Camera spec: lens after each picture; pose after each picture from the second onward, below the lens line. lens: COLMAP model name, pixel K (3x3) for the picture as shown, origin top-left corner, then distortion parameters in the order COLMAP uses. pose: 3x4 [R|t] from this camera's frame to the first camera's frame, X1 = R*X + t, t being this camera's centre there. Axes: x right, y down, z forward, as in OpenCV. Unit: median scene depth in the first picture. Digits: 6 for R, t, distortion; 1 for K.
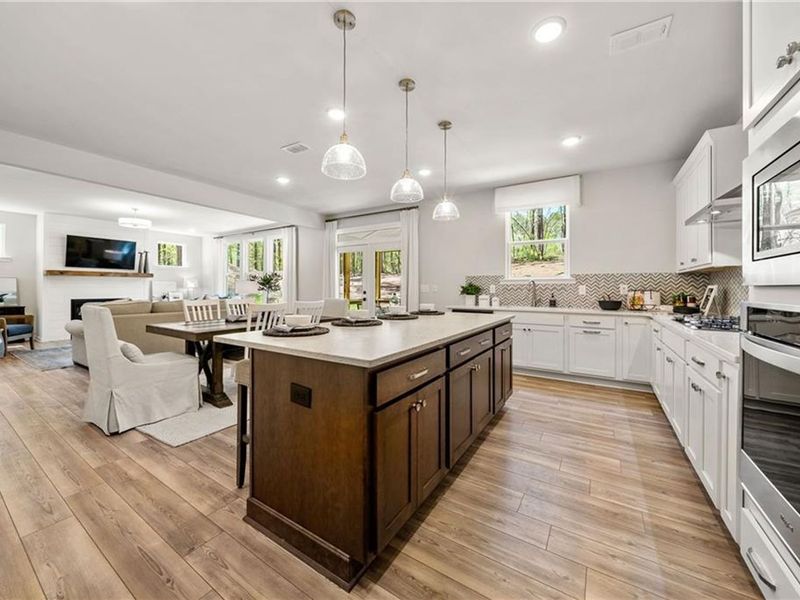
lens RADIAL K [[313.6, 0, 403.3], [0, 313.6, 289.4], [0, 0, 1]] dist [-0.007419, 0.000337]
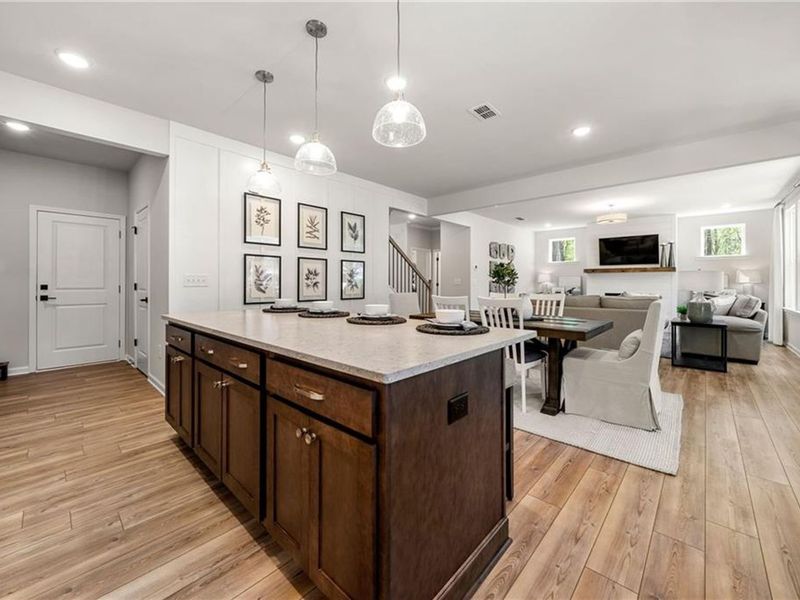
lens RADIAL K [[325.9, 0, 406.7], [0, 325.9, 281.9], [0, 0, 1]] dist [-0.003923, 0.000187]
pose [[-0.169451, -0.007319, -0.985511, 0.488958], [-0.002608, 0.999972, -0.006978, 0.001753], [0.985535, 0.001388, -0.169466, 0.829631]]
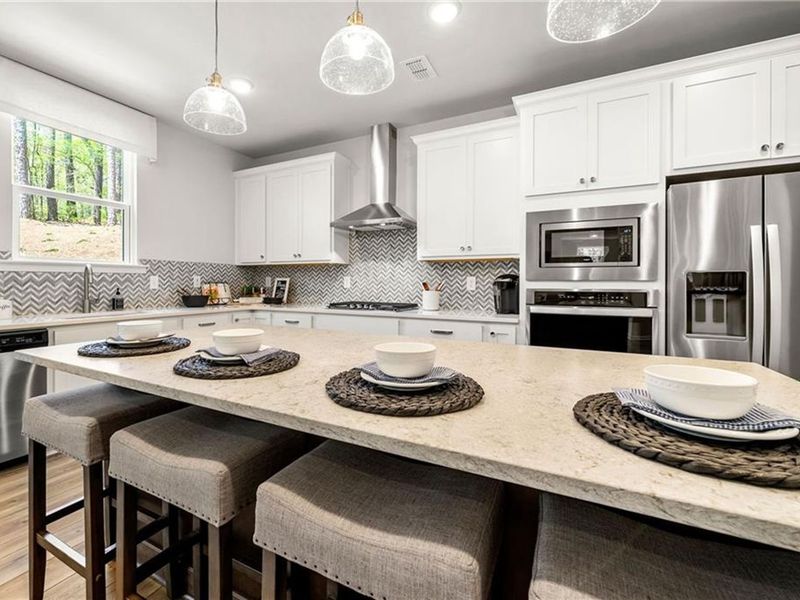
lens RADIAL K [[349.7, 0, 385.9], [0, 349.7, 282.9], [0, 0, 1]] dist [-0.004997, 0.000050]
pose [[-0.084116, -0.006361, 0.996436, -0.277624], [-0.005910, 0.999965, 0.005884, -0.004812], [-0.996438, -0.005394, -0.084150, 0.589216]]
